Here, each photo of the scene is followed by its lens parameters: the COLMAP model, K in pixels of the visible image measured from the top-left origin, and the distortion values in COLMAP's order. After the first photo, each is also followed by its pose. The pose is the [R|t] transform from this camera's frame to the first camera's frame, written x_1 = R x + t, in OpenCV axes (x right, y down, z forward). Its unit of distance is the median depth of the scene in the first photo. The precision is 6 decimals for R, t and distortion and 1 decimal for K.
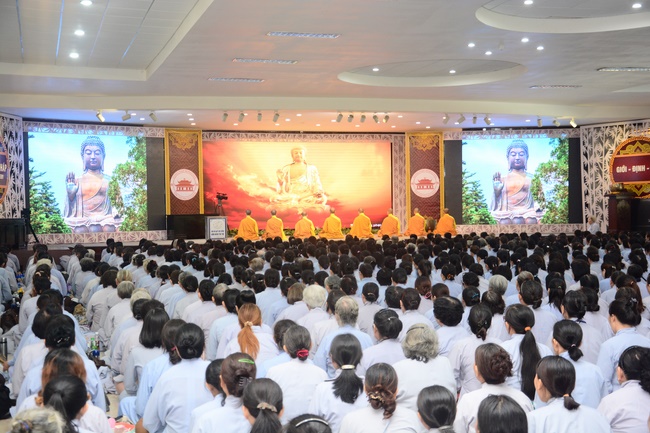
lens RADIAL K [[951.6, 0, 329.5], [0, 951.6, 219.6], [0, 0, 1]] dist [0.136967, 0.000000]
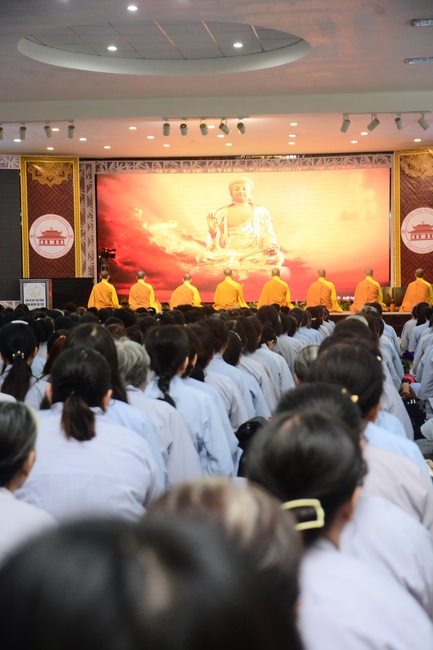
lens RADIAL K [[1359.0, 0, 214.5], [0, 1359.0, 350.4], [0, 0, 1]] dist [0.503113, 0.000000]
pose [[0.915160, 0.022535, -0.402461, 0.352085], [-0.008535, 0.999296, 0.036545, 0.009148], [0.403001, -0.030010, 0.914707, 0.108566]]
